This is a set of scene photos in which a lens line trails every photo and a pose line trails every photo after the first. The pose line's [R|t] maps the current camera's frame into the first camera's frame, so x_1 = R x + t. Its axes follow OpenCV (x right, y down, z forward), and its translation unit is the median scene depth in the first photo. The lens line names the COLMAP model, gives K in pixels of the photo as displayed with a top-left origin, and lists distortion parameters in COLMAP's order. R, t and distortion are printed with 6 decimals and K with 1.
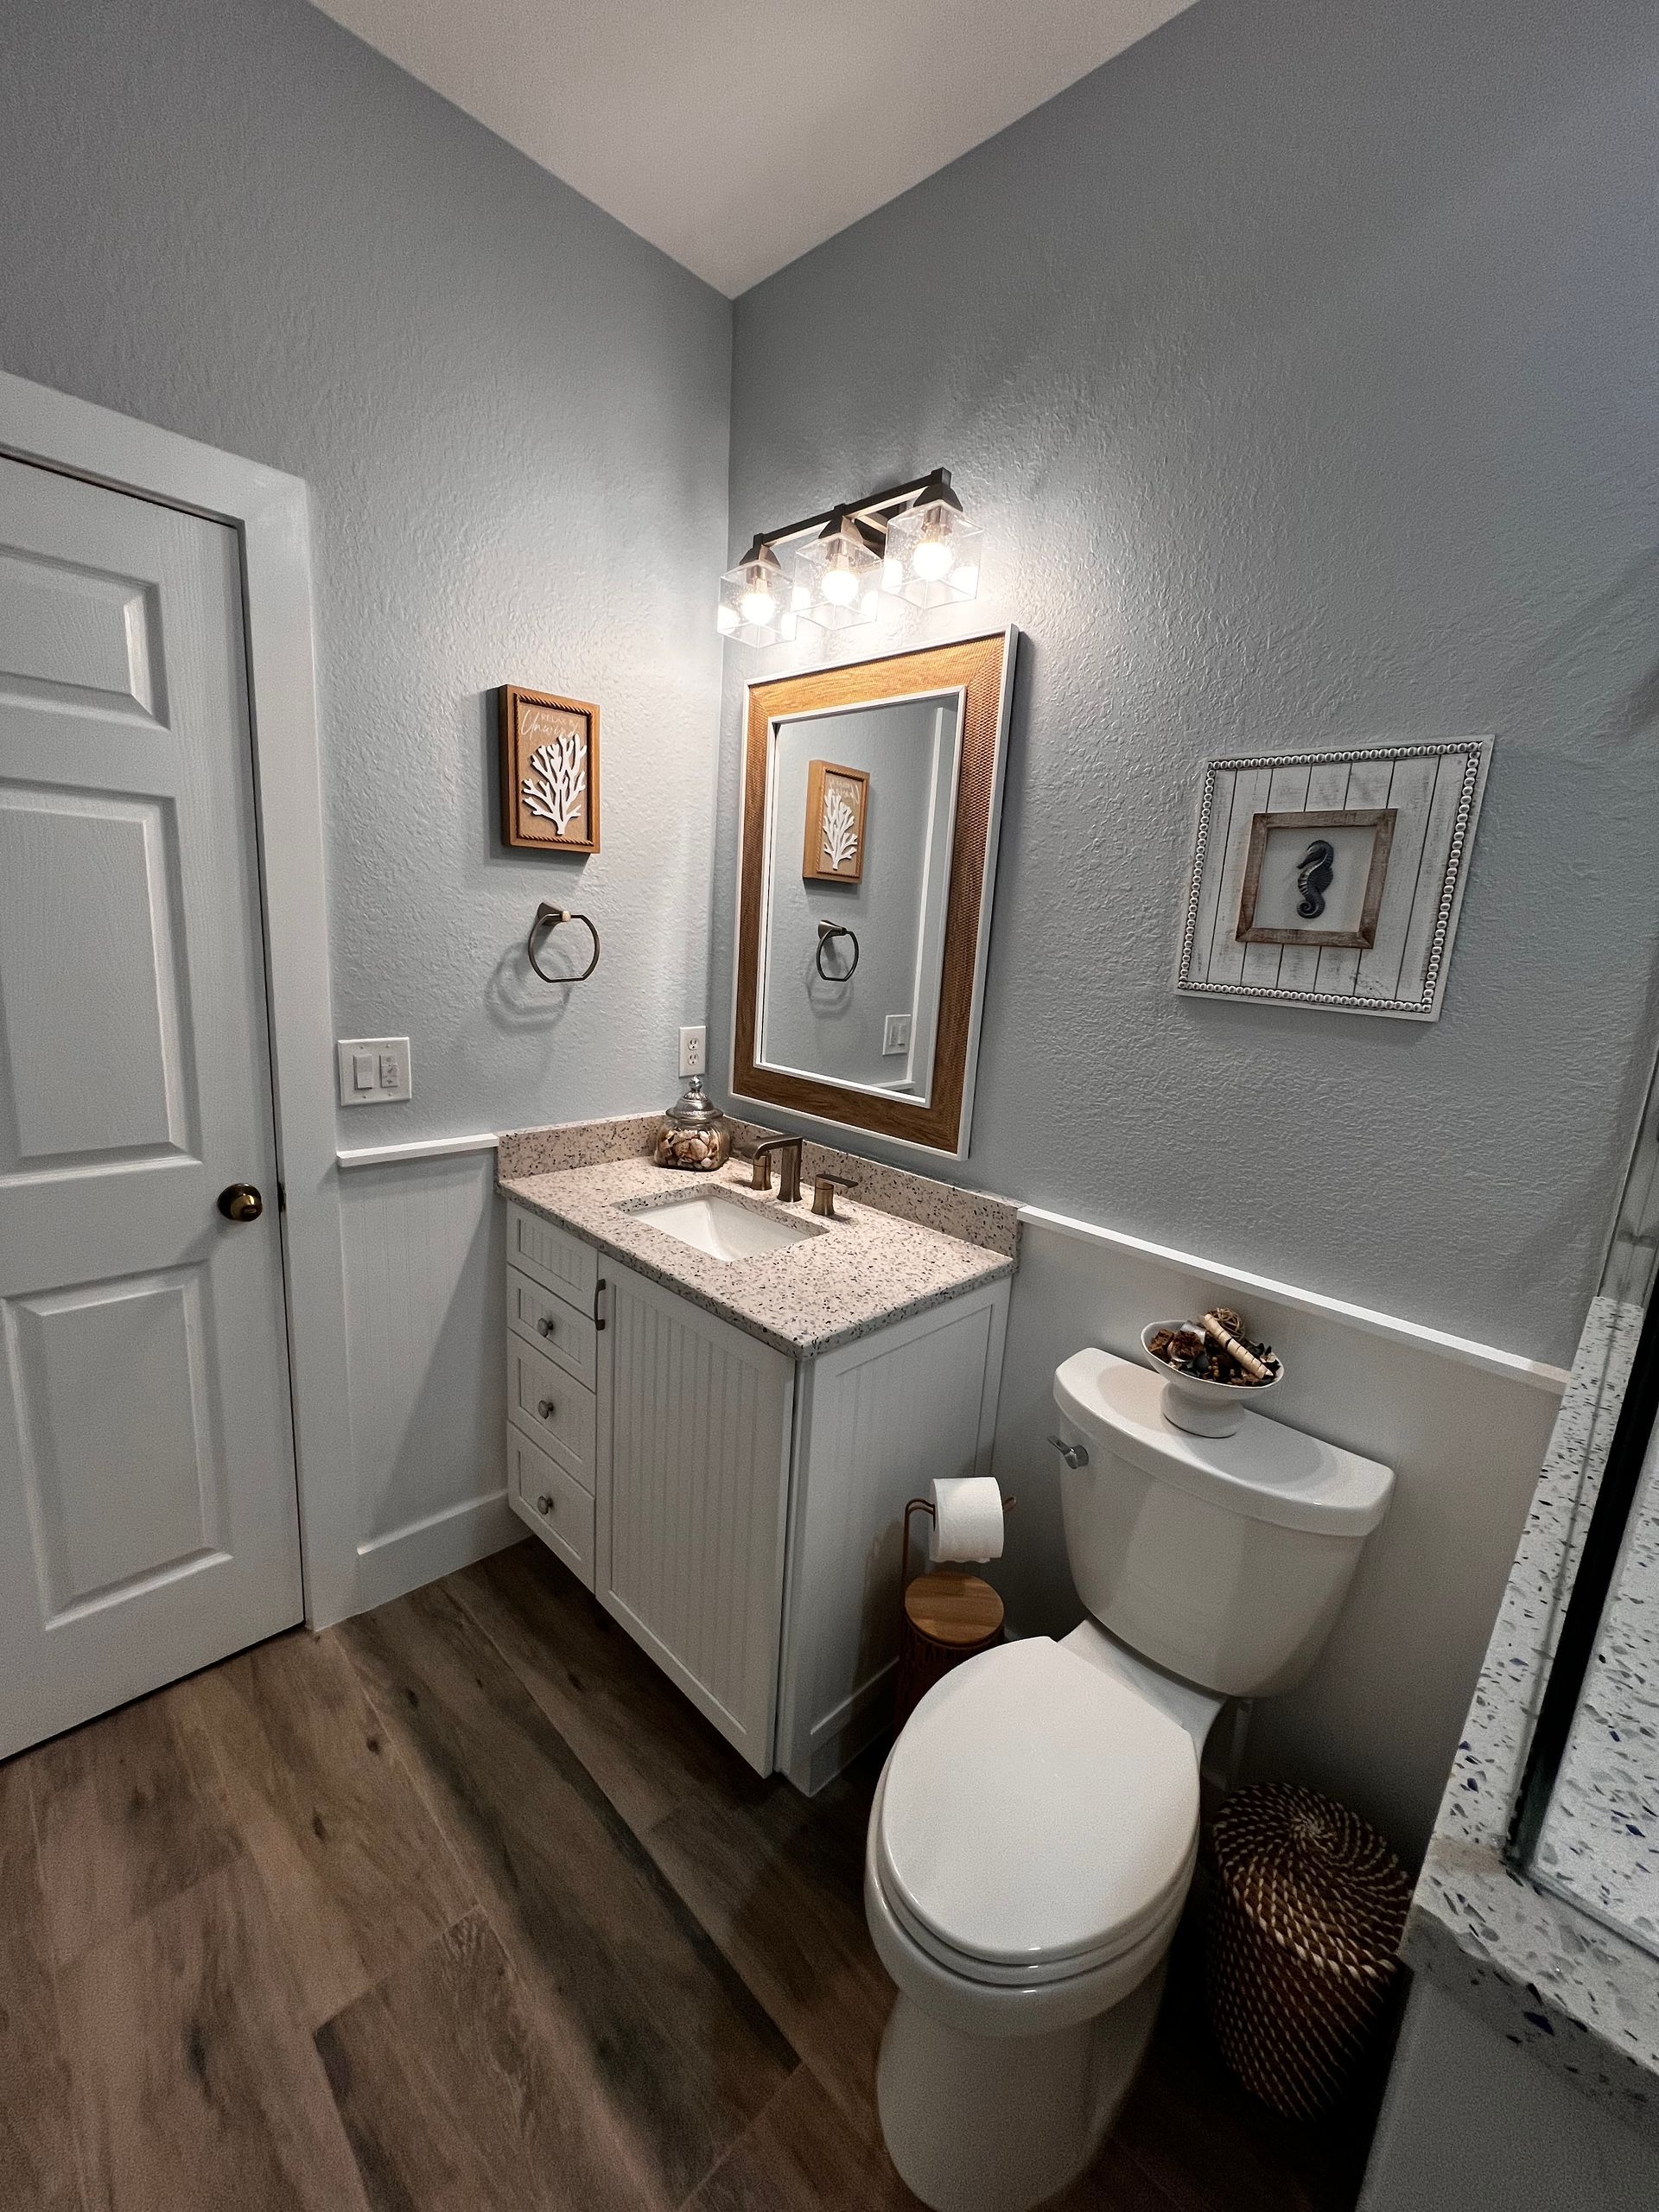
lens RADIAL K [[880.9, 0, 830.4], [0, 880.9, 1098.4], [0, 0, 1]] dist [0.000619, -0.000719]
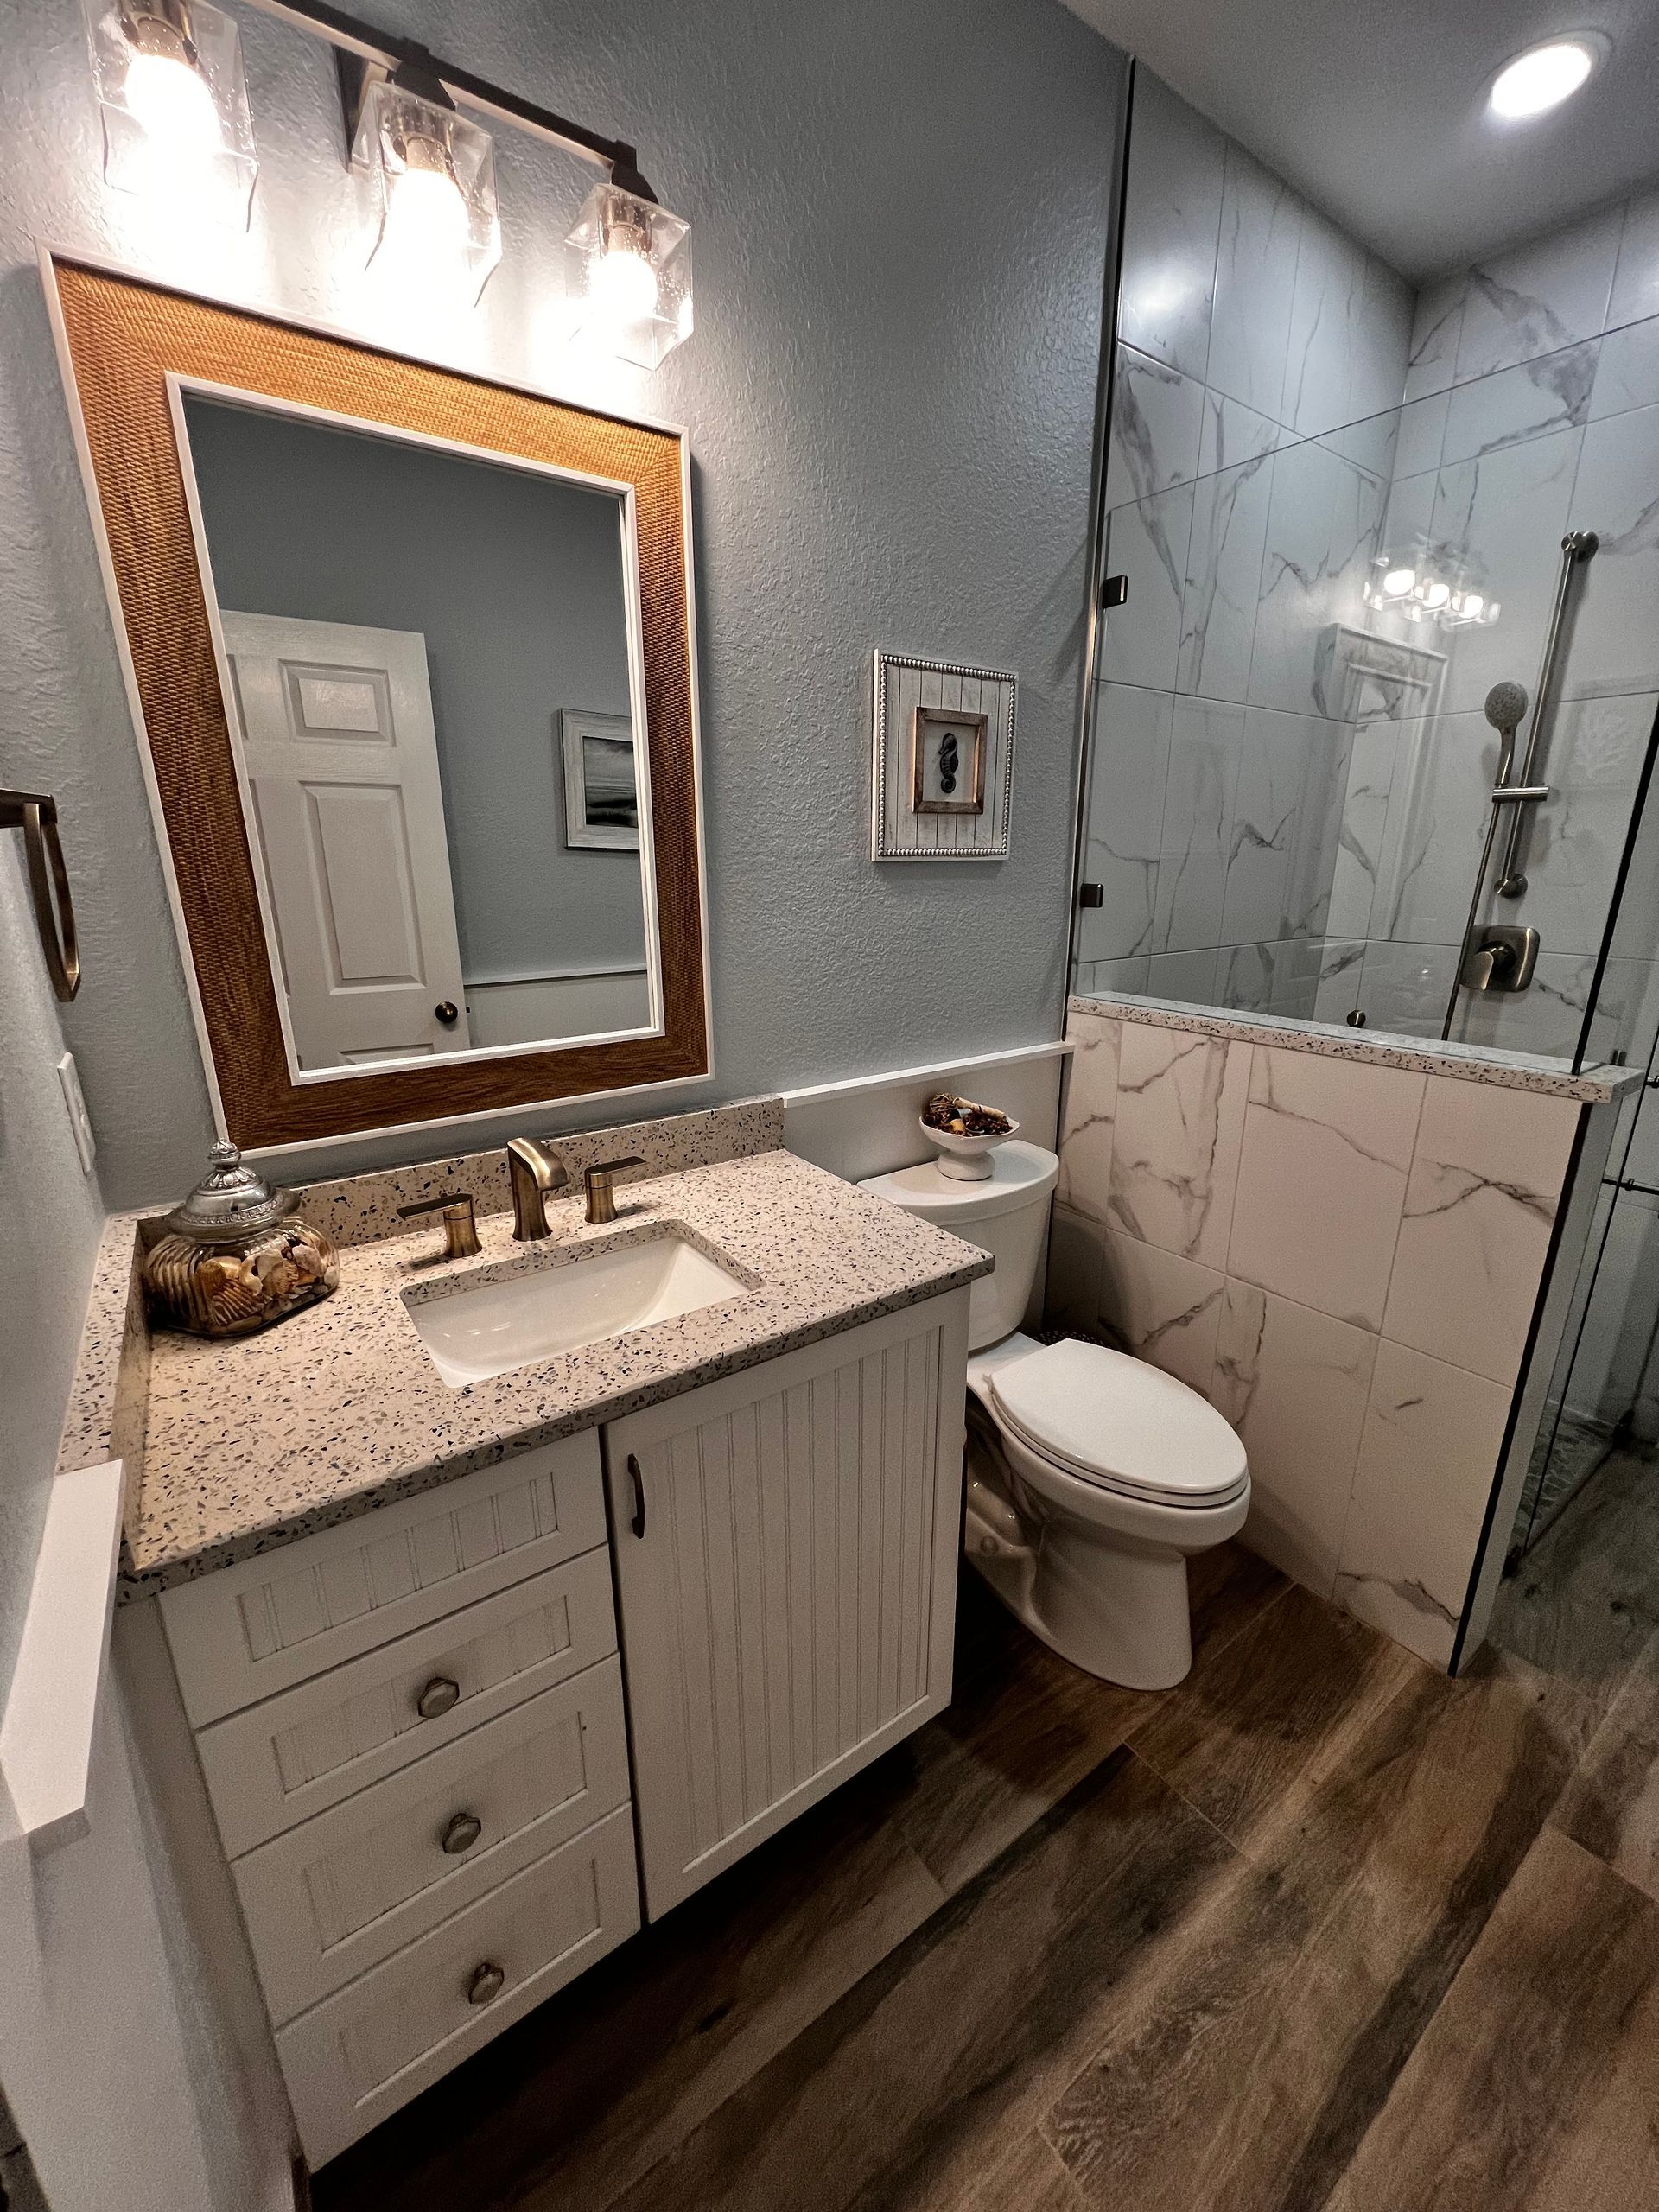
lens RADIAL K [[880.9, 0, 832.8], [0, 880.9, 1099.0], [0, 0, 1]] dist [0.000619, -0.000719]
pose [[0.169117, -0.331736, 0.928090, -0.809744], [0.205653, 0.932804, 0.295947, -0.181437], [-0.963902, 0.140815, 0.225976, 0.832342]]
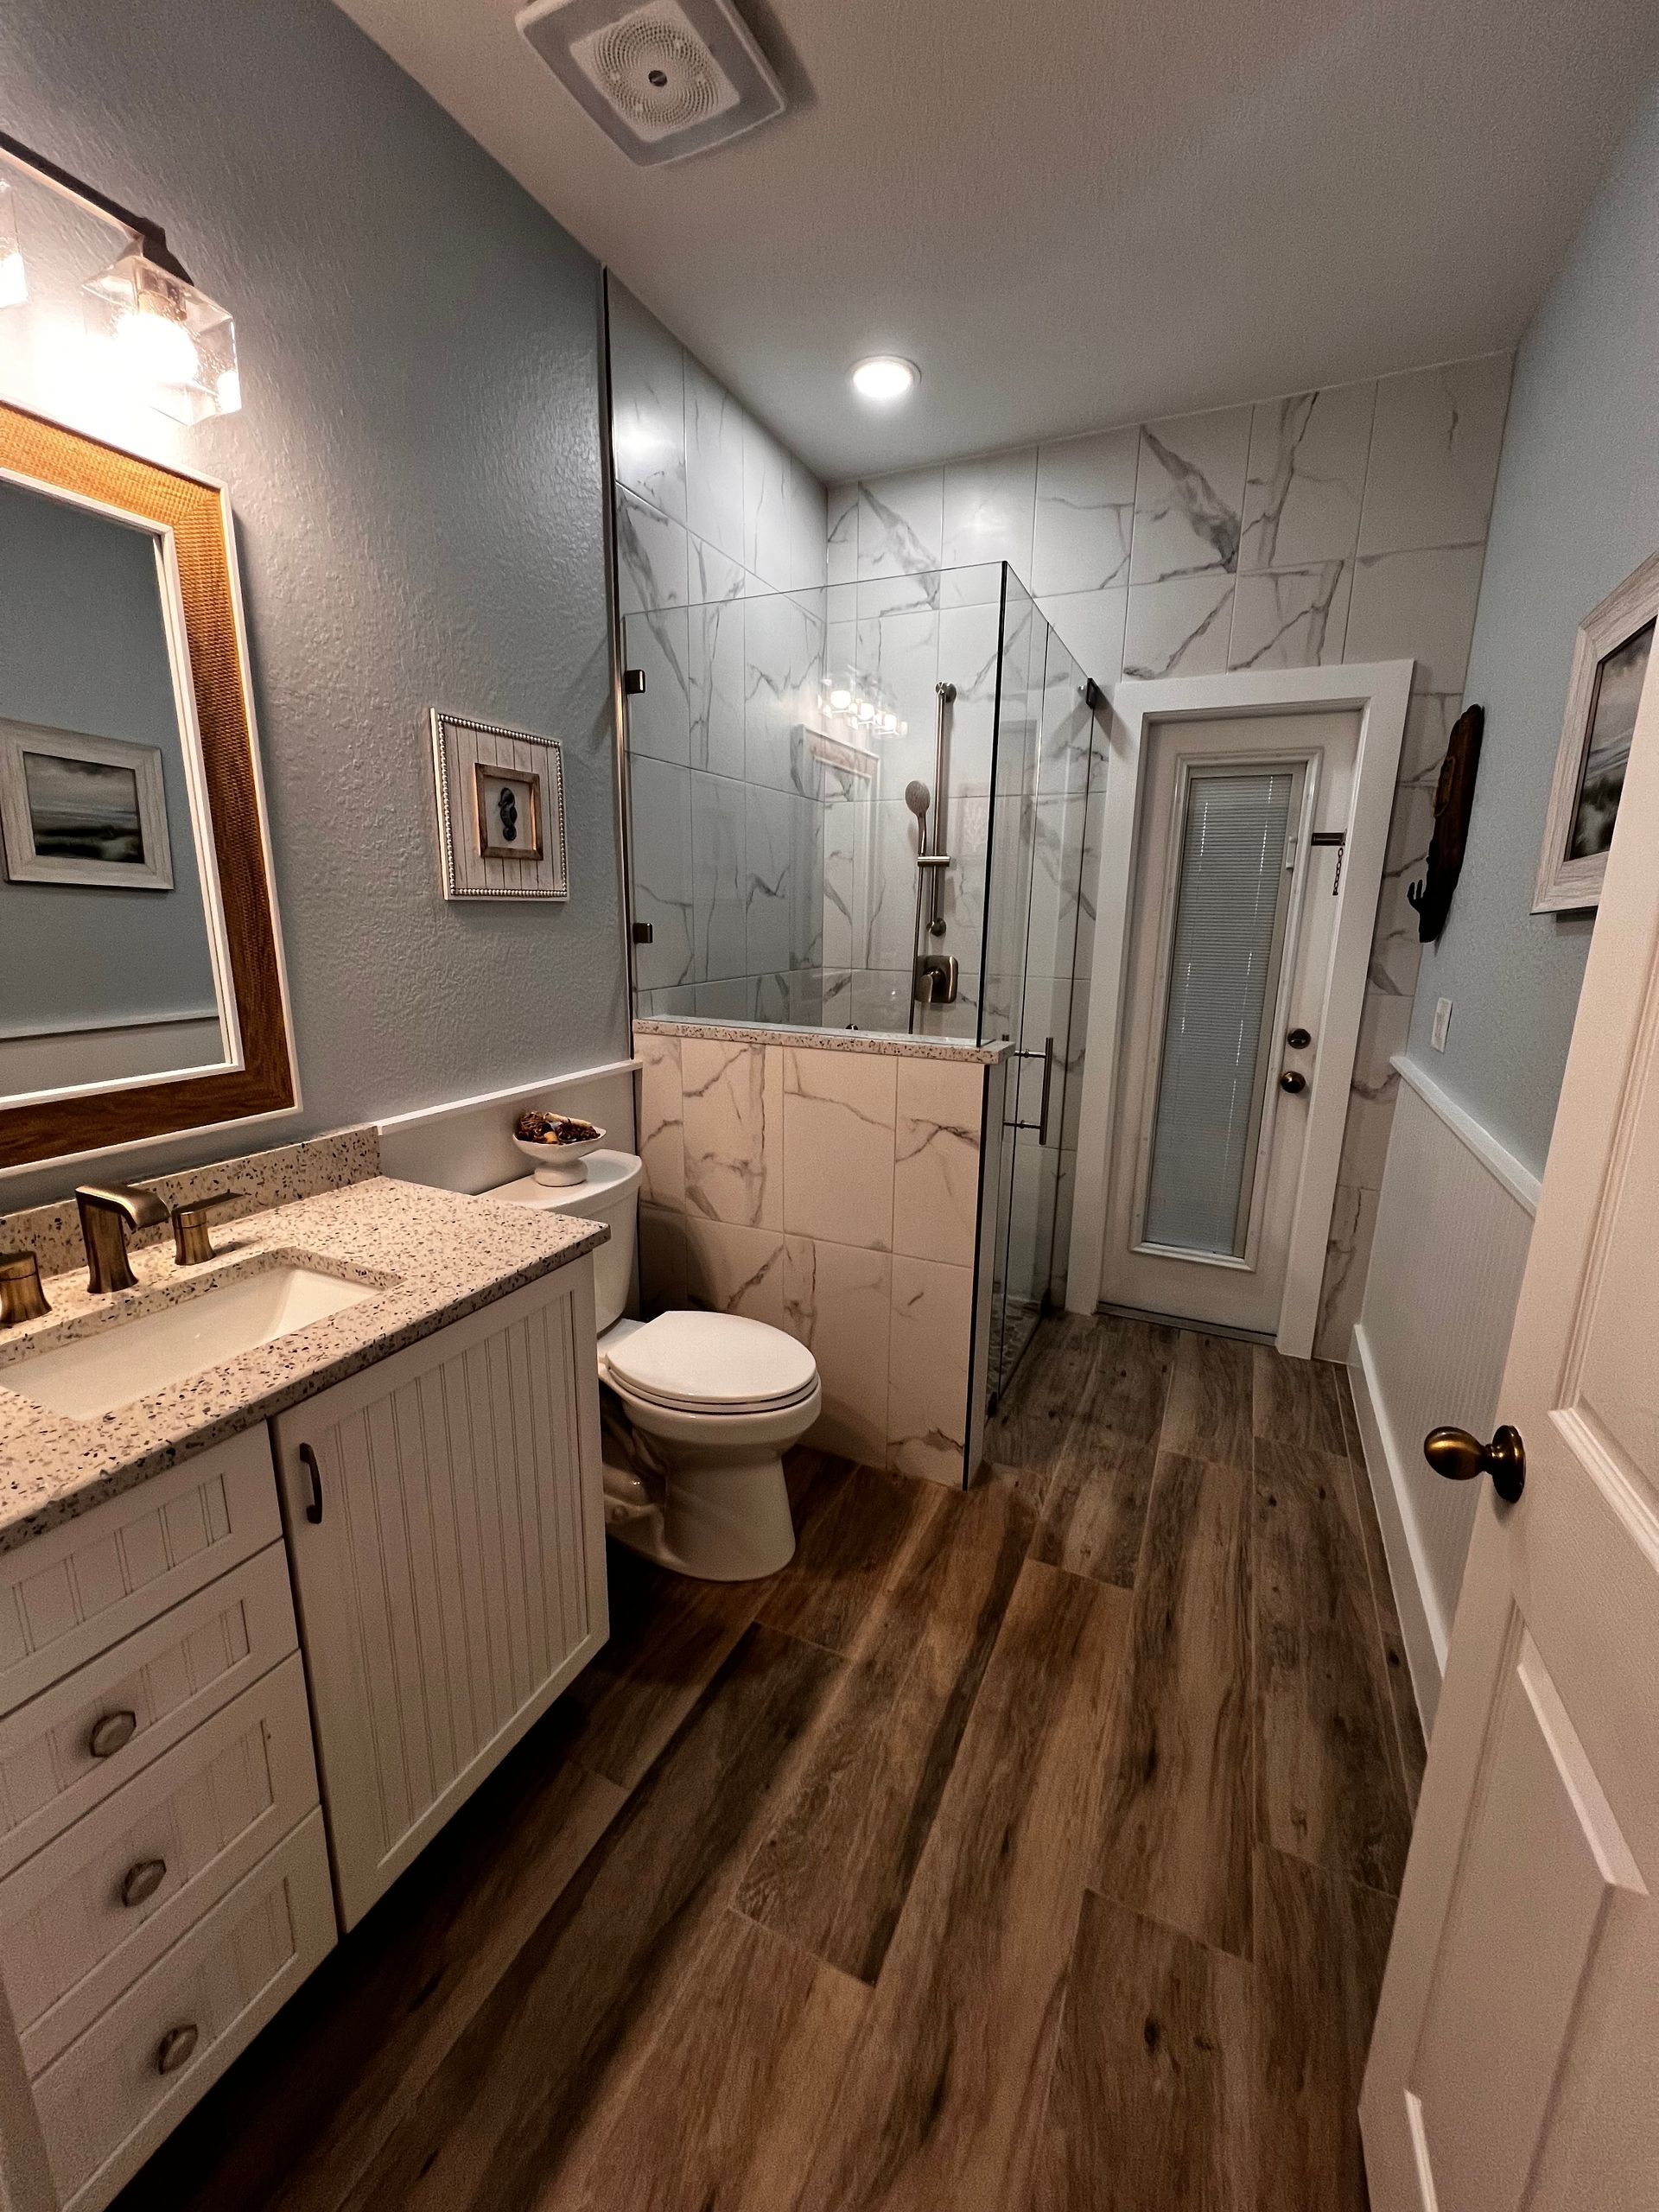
lens RADIAL K [[880.9, 0, 831.6], [0, 880.9, 1099.5], [0, 0, 1]] dist [0.000619, -0.000719]
pose [[-0.332027, -0.275047, 0.902279, -1.011184], [0.147964, 0.929516, 0.337798, -0.197328], [-0.931593, 0.245663, -0.267927, 0.894698]]
